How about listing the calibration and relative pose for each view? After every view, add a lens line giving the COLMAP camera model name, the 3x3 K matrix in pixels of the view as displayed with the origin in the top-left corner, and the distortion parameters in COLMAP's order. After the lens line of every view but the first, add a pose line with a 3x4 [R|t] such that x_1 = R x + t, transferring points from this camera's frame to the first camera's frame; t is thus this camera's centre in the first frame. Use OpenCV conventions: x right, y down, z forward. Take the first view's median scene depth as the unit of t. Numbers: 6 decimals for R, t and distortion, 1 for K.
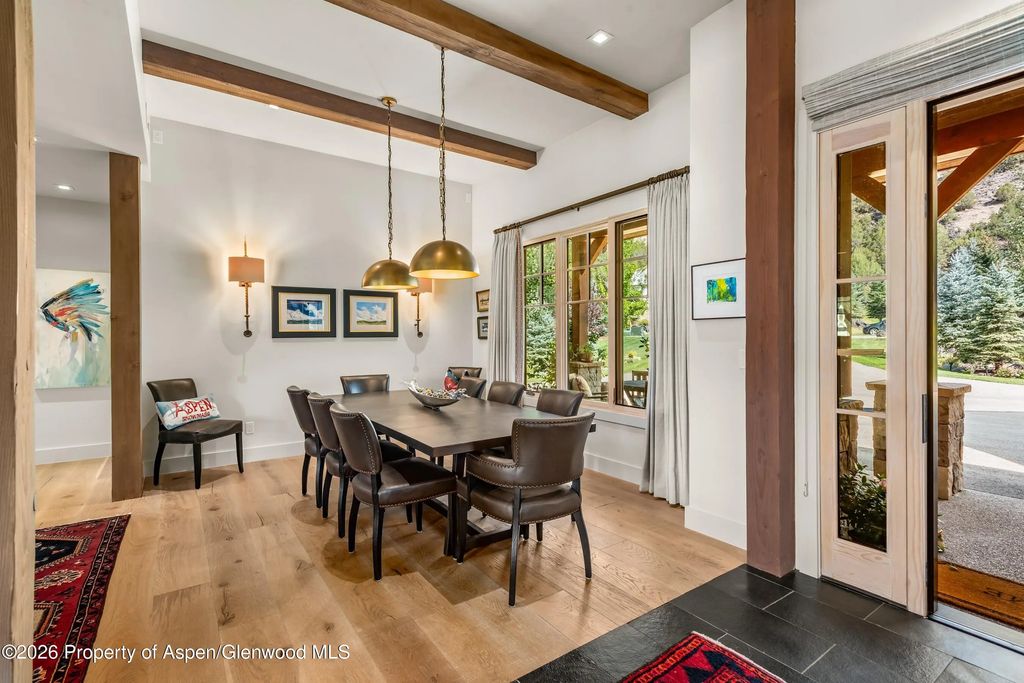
lens RADIAL K [[475.7, 0, 511.1], [0, 475.7, 337.2], [0, 0, 1]] dist [0.004581, -0.000299]
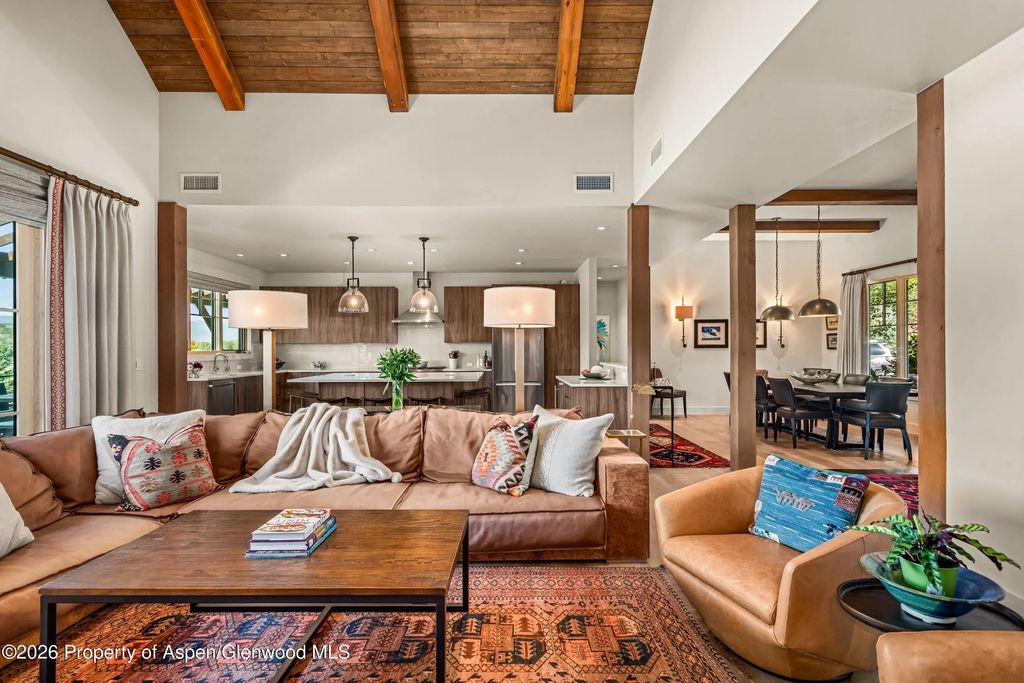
lens RADIAL K [[475.7, 0, 506.1], [0, 475.7, 348.0], [0, 0, 1]] dist [0.004581, -0.000299]
pose [[0.818733, 0.000998, -0.574174, -0.044976], [-0.000969, 0.999999, 0.000356, 0.000854], [0.574174, 0.000265, 0.818733, -0.876874]]
